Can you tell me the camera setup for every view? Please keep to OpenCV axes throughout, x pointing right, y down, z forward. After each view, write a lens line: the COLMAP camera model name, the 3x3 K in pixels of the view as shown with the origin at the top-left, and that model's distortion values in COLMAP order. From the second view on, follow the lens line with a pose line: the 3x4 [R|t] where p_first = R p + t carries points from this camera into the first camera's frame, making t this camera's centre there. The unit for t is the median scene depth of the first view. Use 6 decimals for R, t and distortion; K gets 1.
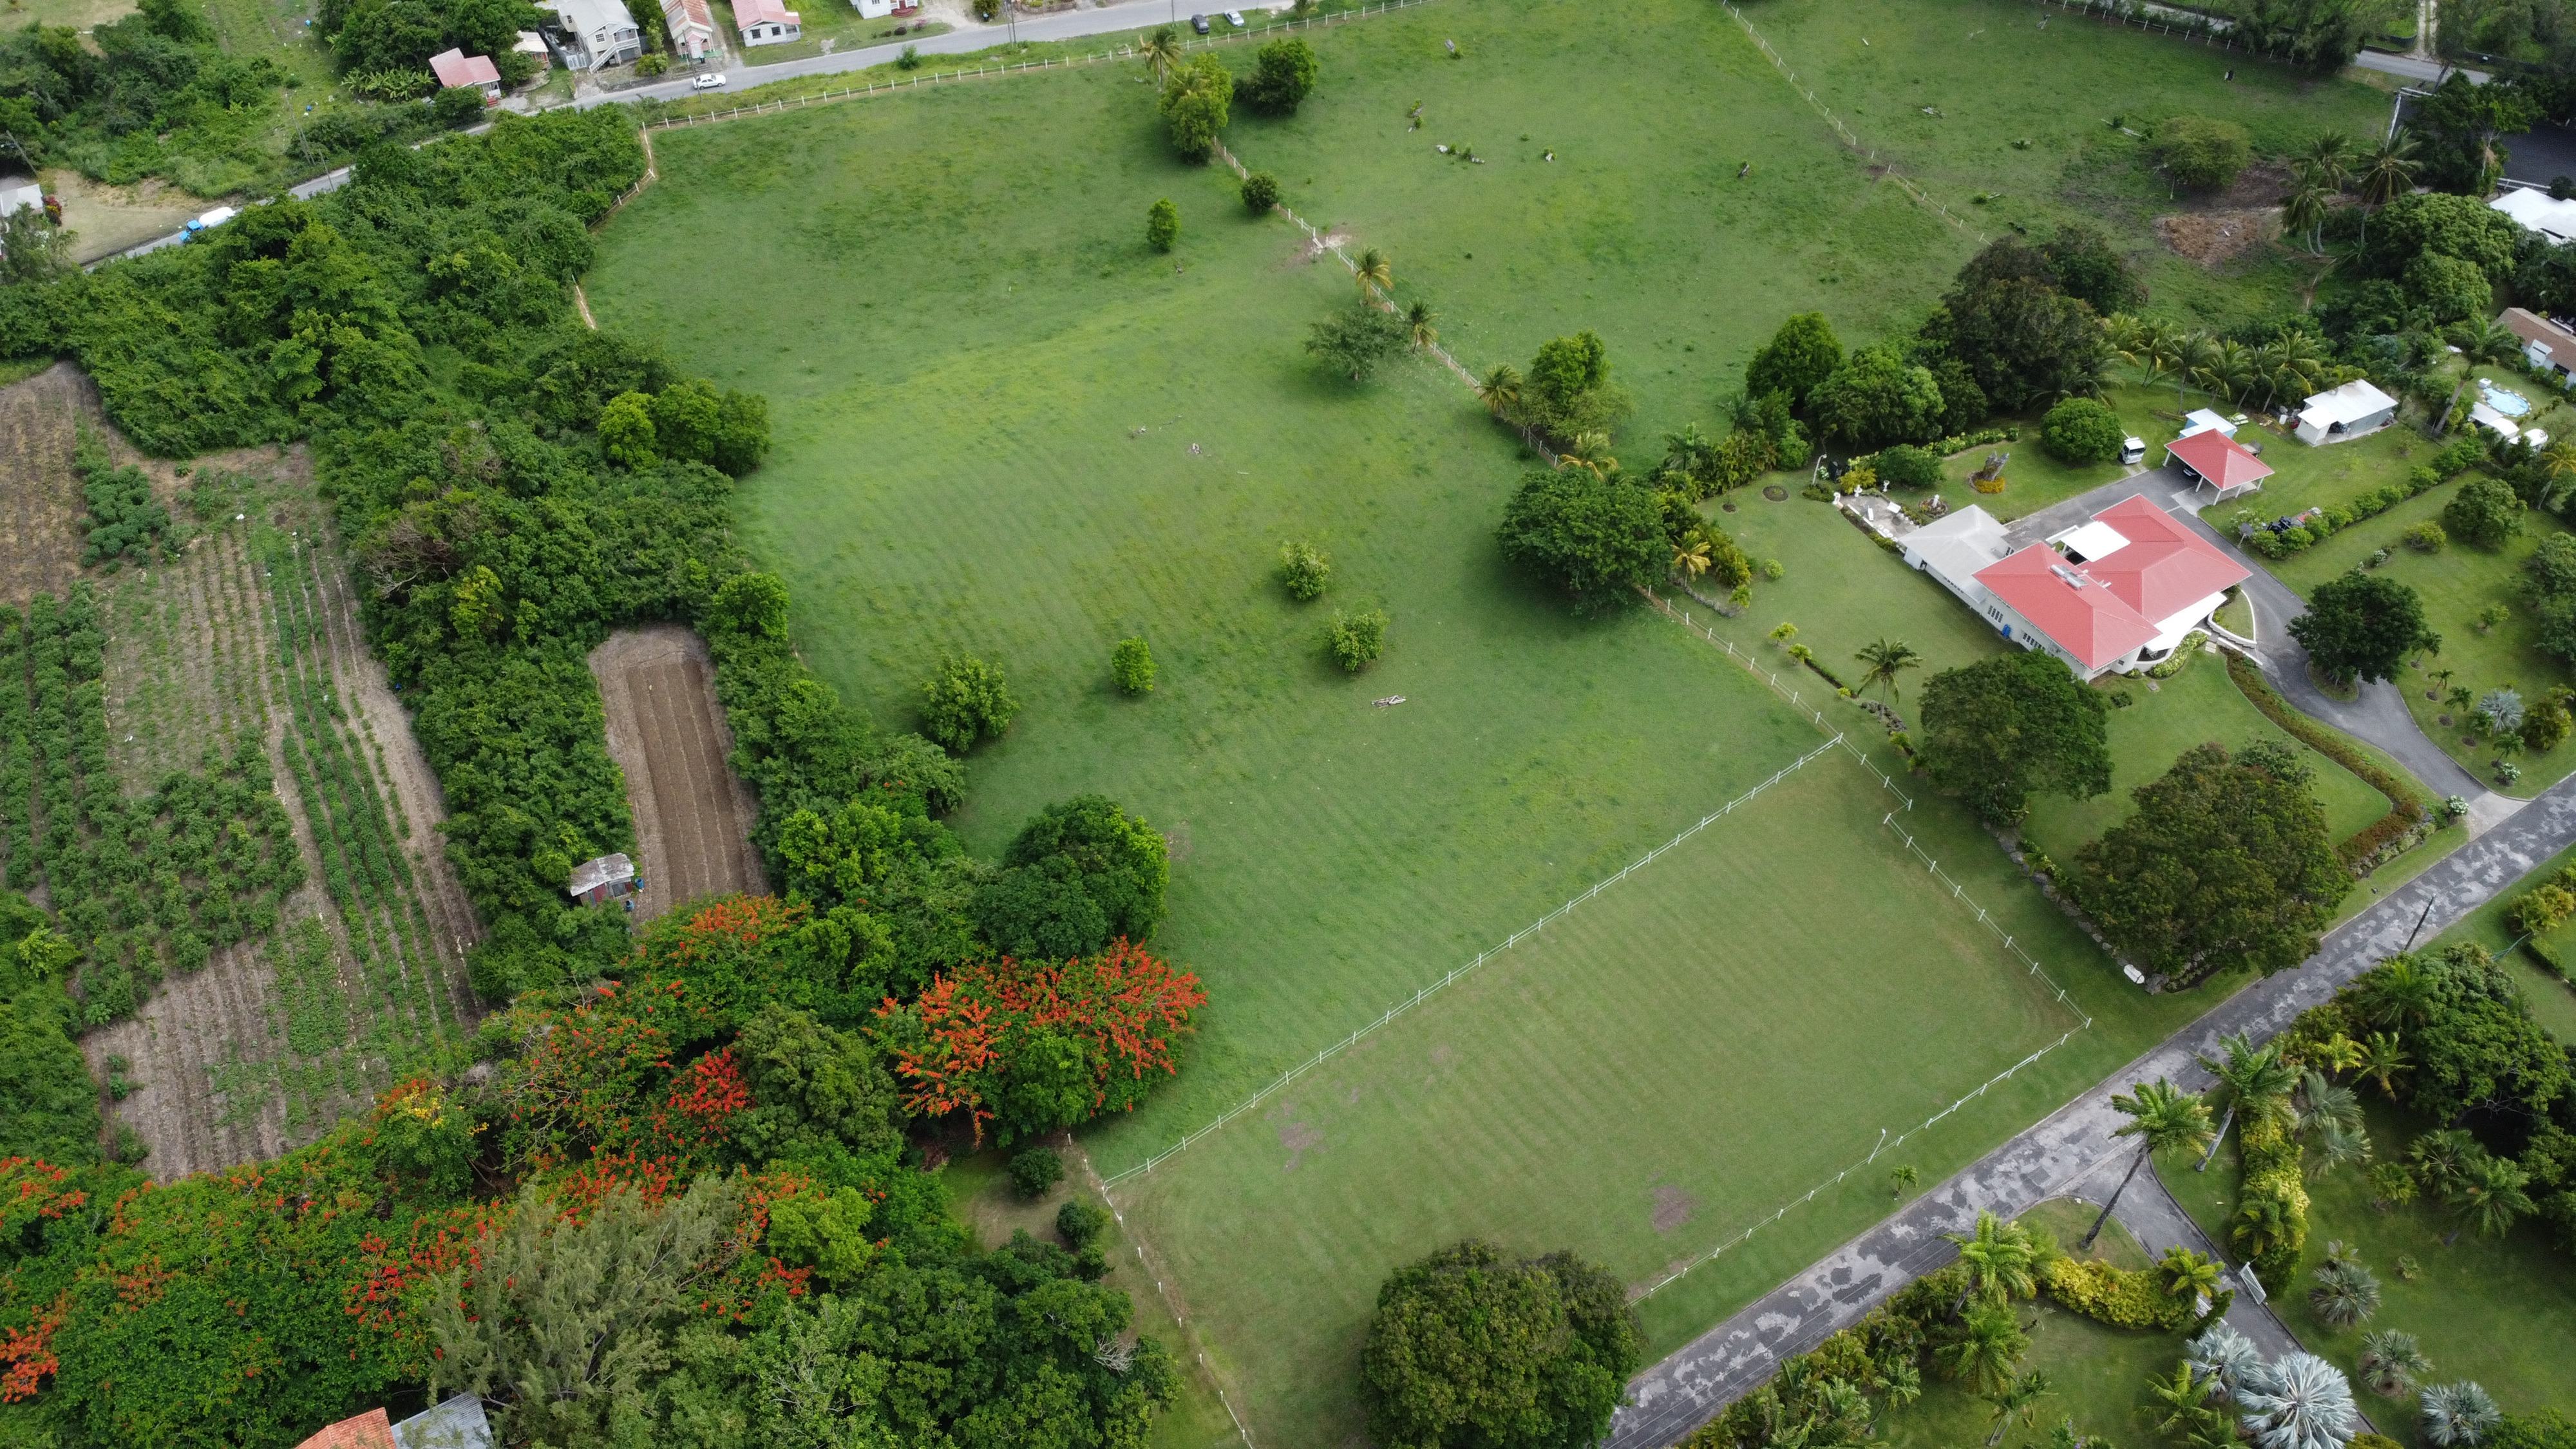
lens RADIAL K [[1928.7, 0, 1288.0], [0, 1928.7, 724.5], [0, 0, 1]] dist [-0.024563, -0.029853]
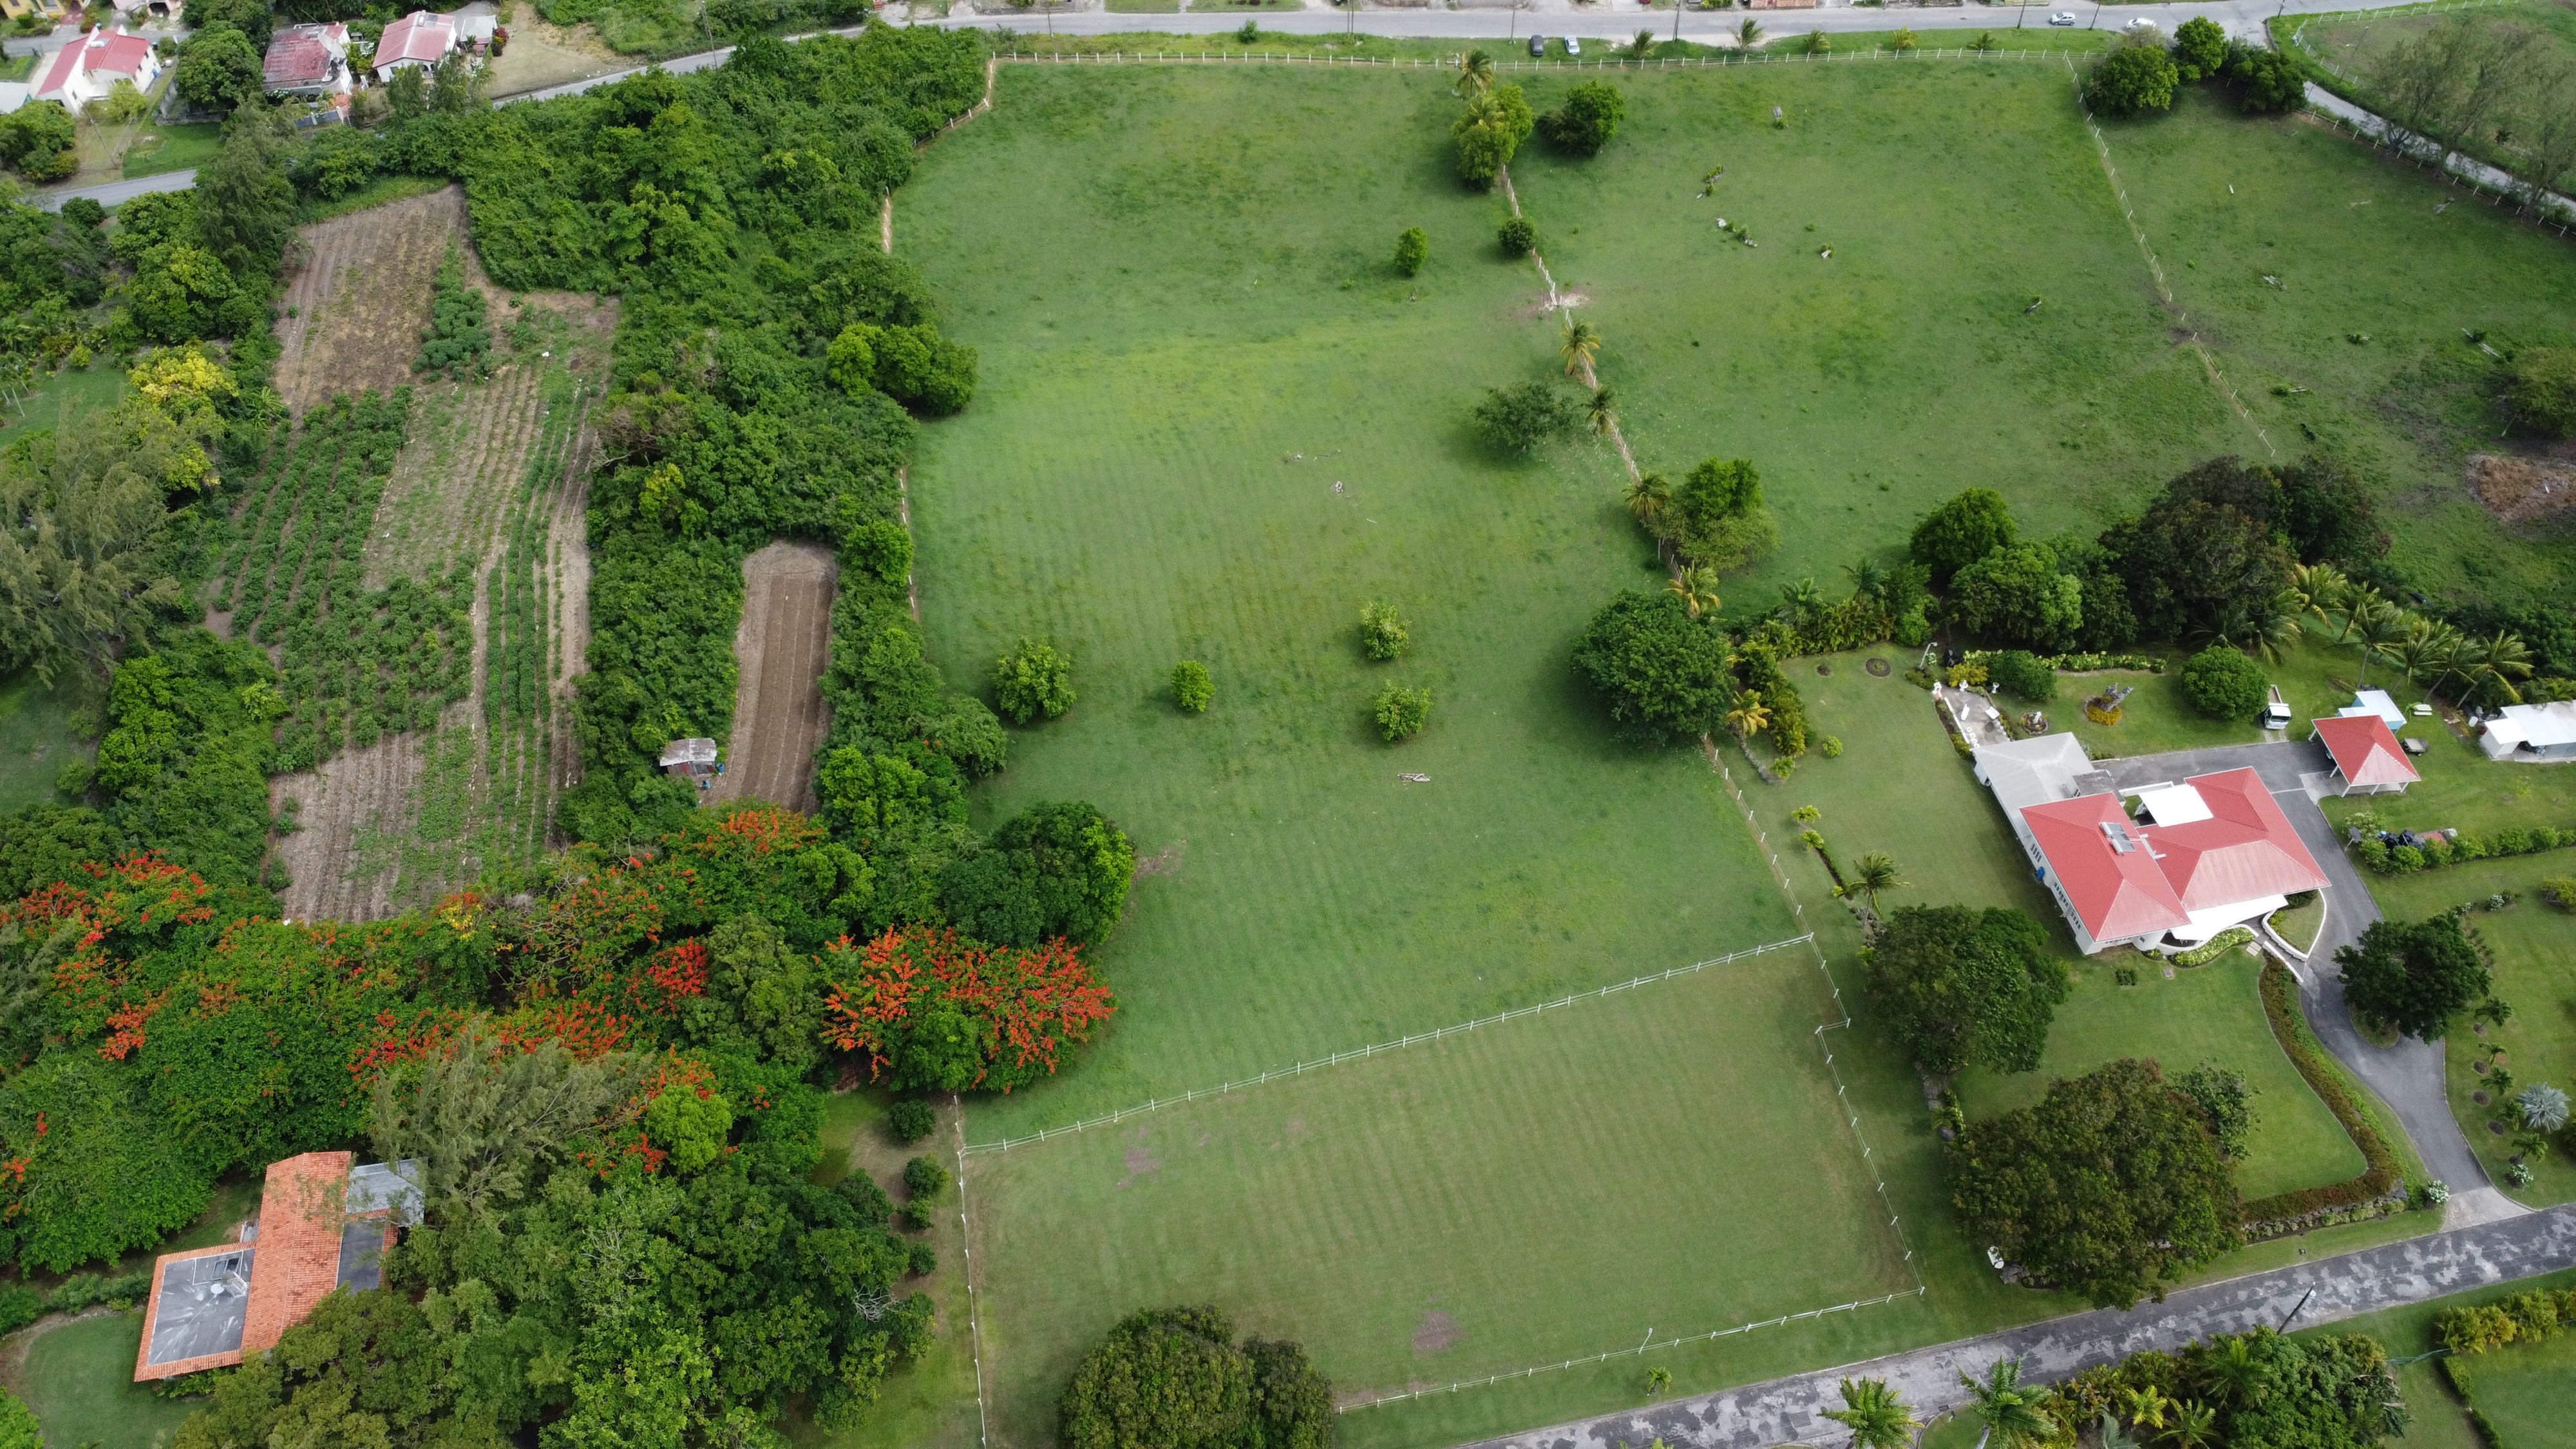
lens RADIAL K [[1928.7, 0, 1288.0], [0, 1928.7, 724.5], [0, 0, 1]] dist [-0.024563, -0.029853]
pose [[0.939668, 0.257496, -0.225213, 0.216217], [-0.240846, 0.965500, 0.099004, -0.126807], [0.242936, -0.038789, 0.969266, -0.035114]]
